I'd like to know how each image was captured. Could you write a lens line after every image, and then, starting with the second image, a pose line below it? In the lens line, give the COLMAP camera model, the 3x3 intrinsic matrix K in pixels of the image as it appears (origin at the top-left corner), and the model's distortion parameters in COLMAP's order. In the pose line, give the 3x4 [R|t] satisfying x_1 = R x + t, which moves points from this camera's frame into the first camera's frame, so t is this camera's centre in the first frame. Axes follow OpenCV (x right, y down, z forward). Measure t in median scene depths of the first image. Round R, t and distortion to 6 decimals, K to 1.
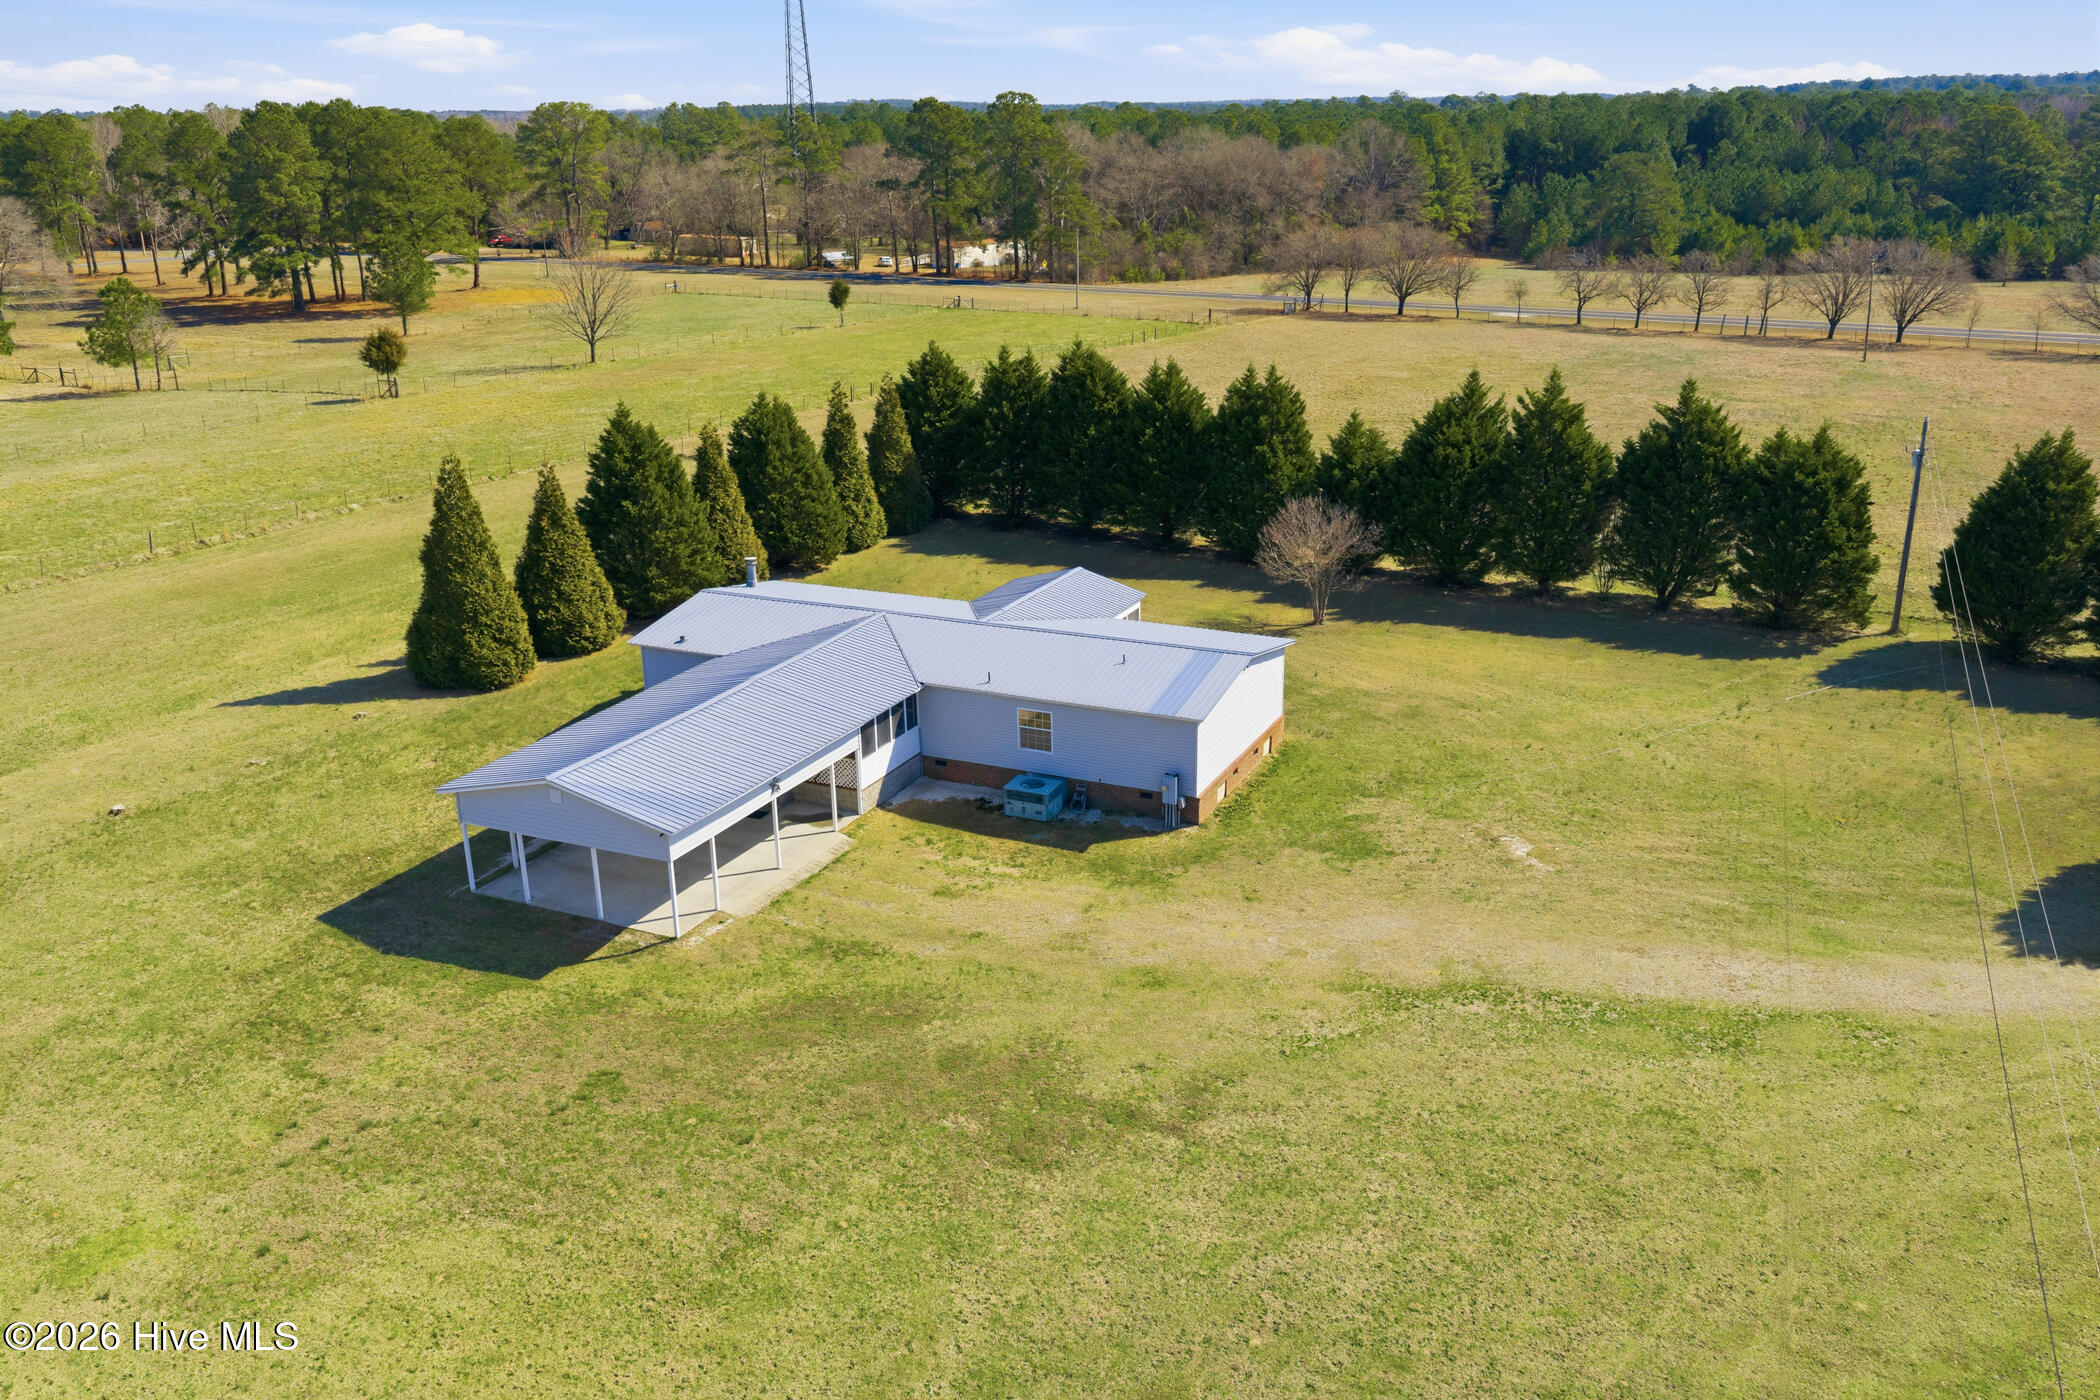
lens RADIAL K [[1741.4, 0, 1052.7], [0, 1741.4, 702.1], [0, 0, 1]] dist [0.023818, -0.040338]
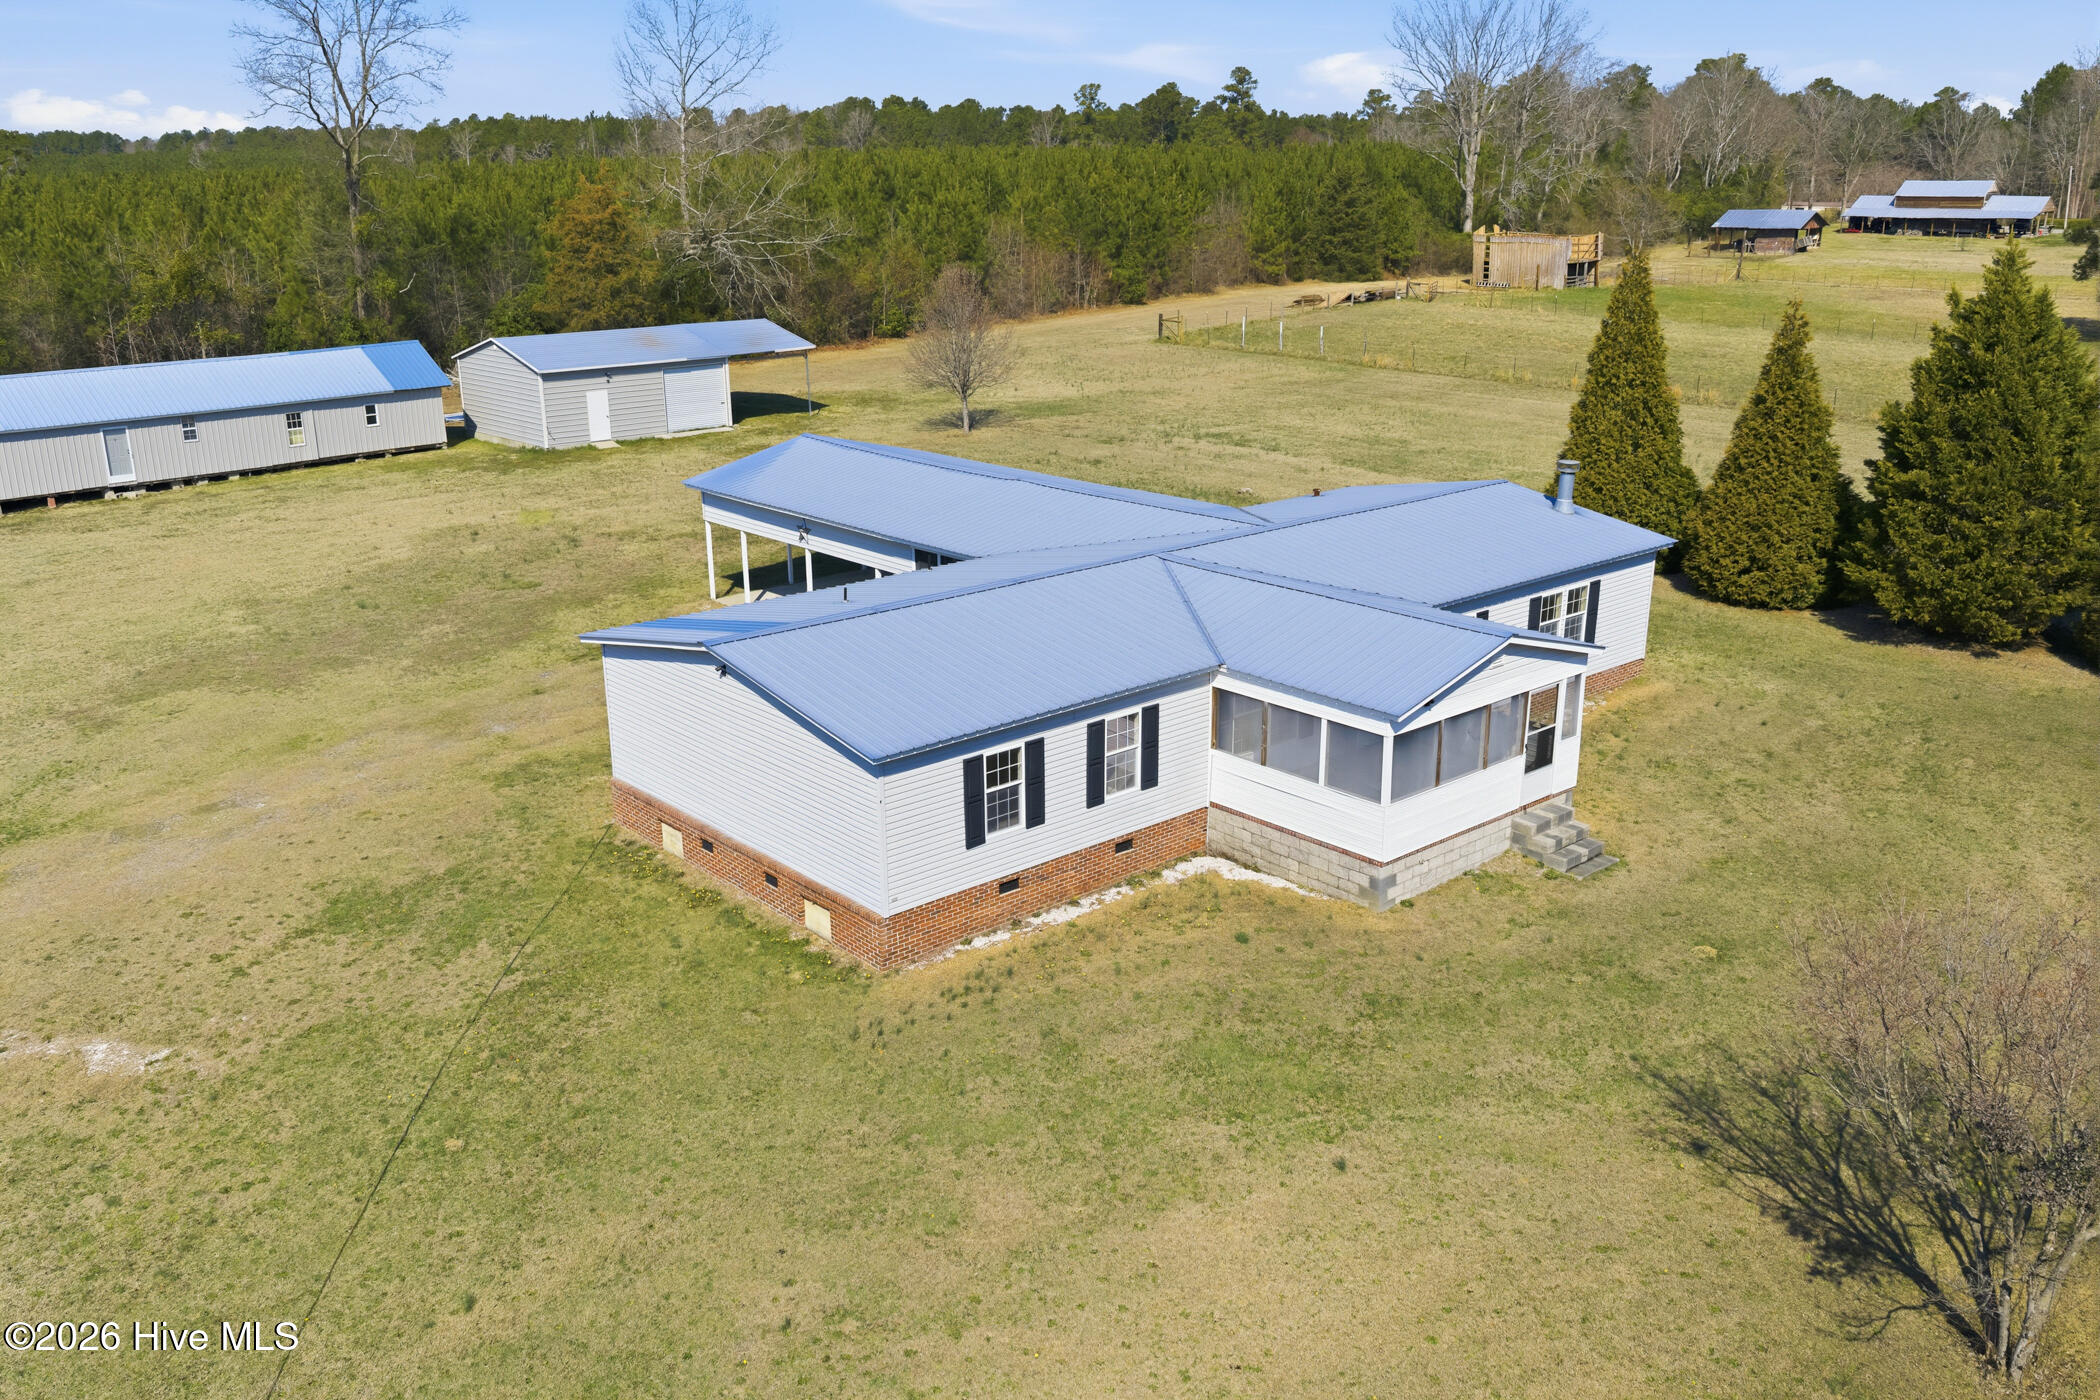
lens RADIAL K [[1741.4, 0, 1052.7], [0, 1741.4, 702.1], [0, 0, 1]] dist [0.023818, -0.040338]
pose [[-0.402233, 0.288210, -0.868990, 0.442072], [-0.281973, 0.864022, 0.417081, -0.215033], [0.871034, 0.412796, -0.266271, 1.056149]]
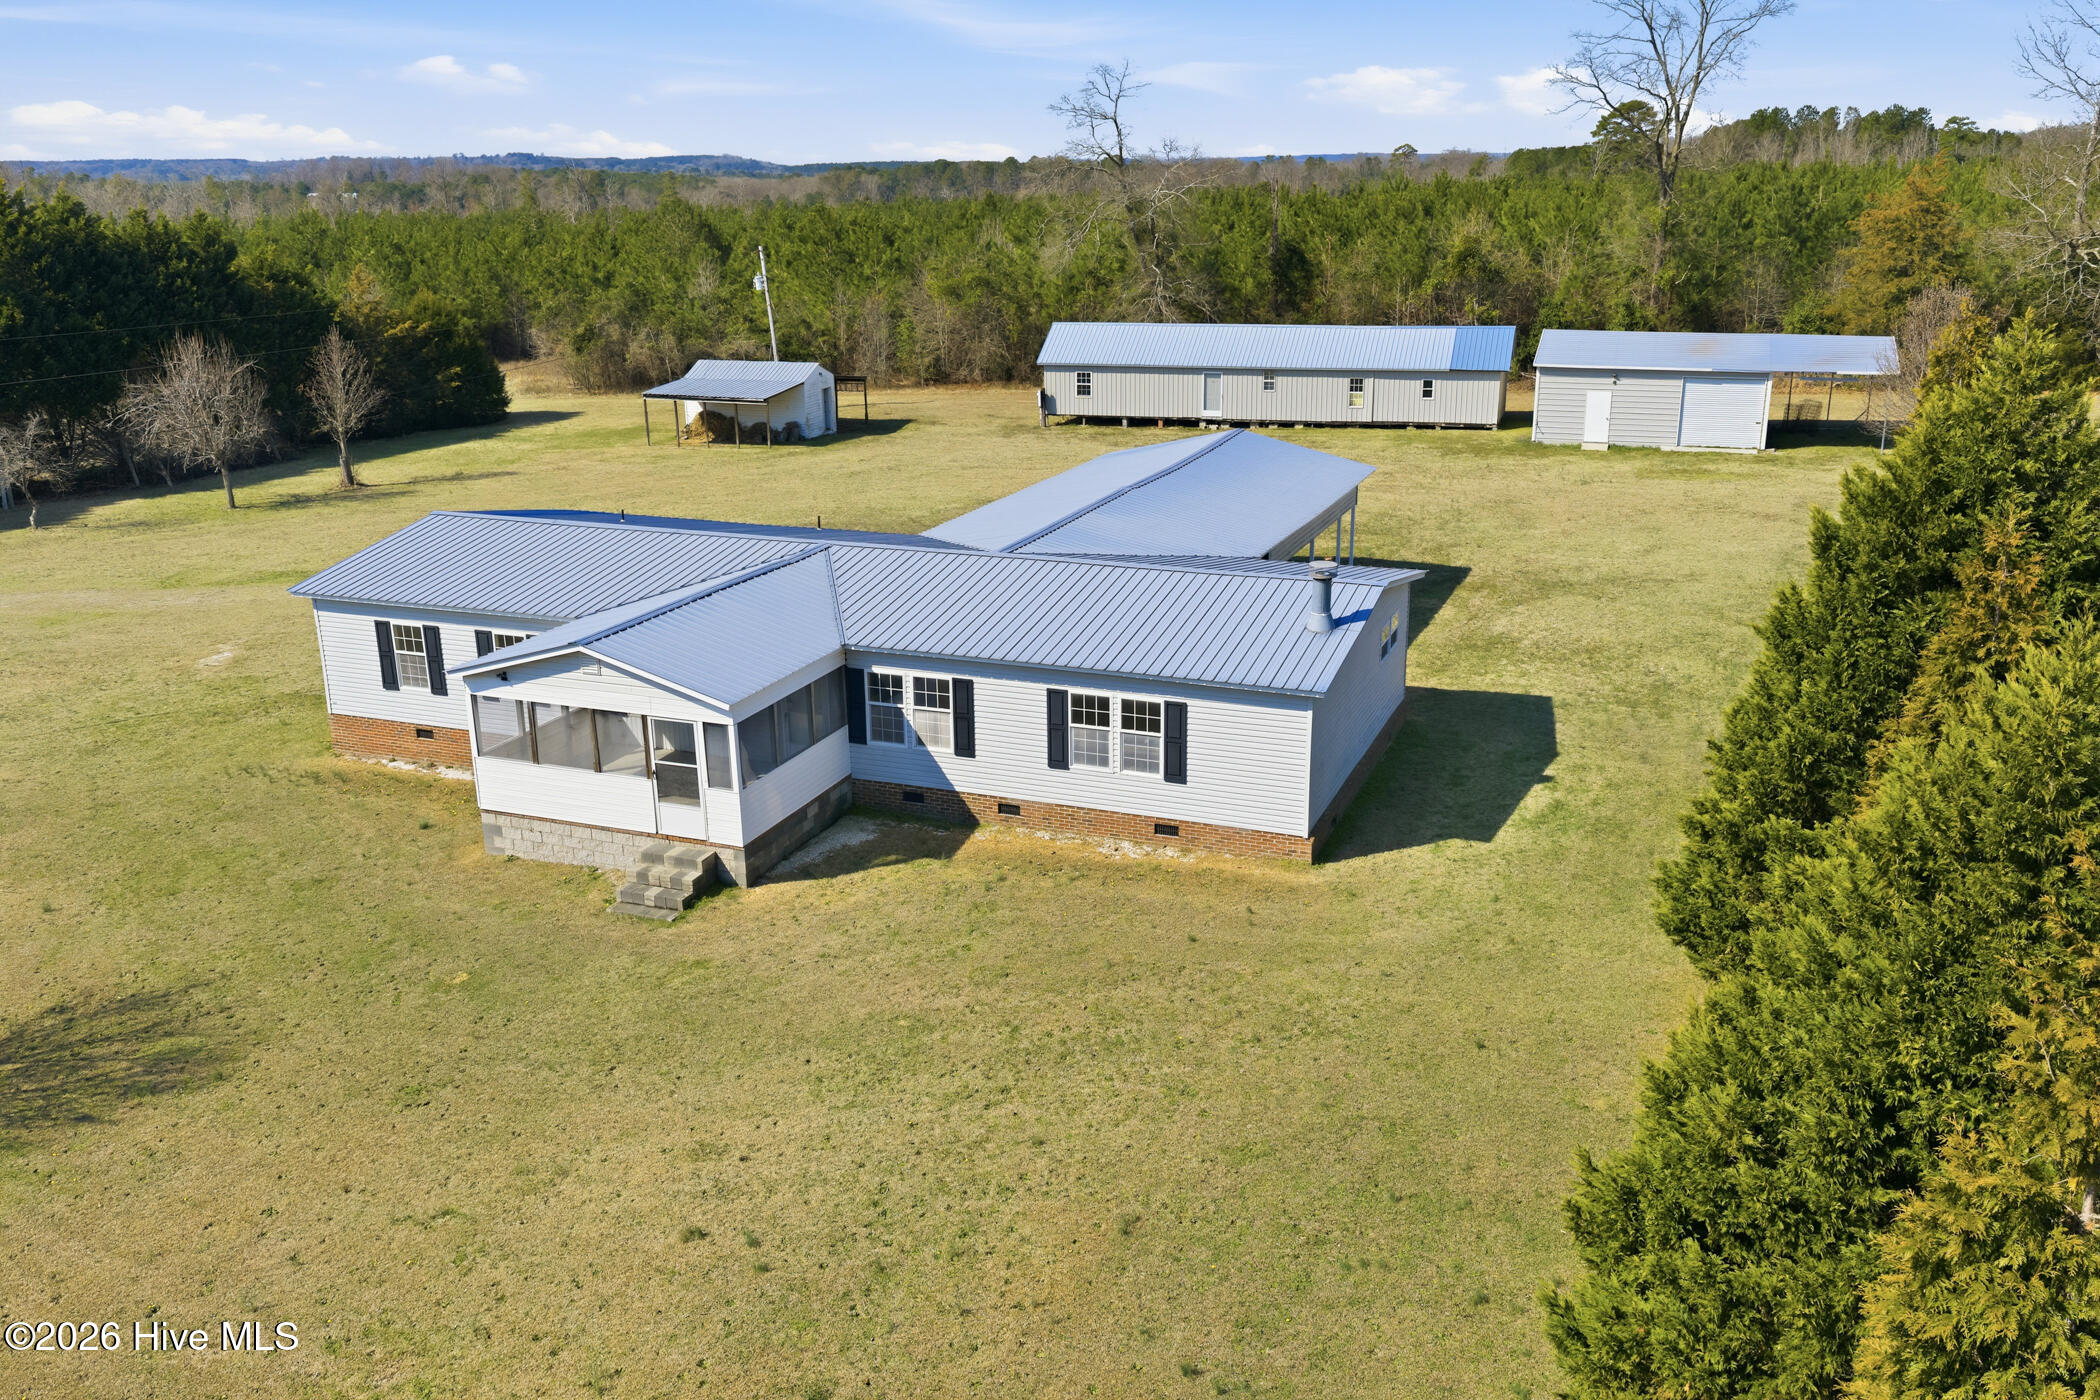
lens RADIAL K [[1740.5, 0, 1050.0], [0, 1740.5, 700.0], [0, 0, 1]] dist [0.041483, -0.095346]
pose [[-0.997924, 0.042301, -0.048557, -0.080326], [0.005884, 0.810752, 0.585361, -0.325559], [0.064129, 0.583860, -0.809318, 1.404045]]
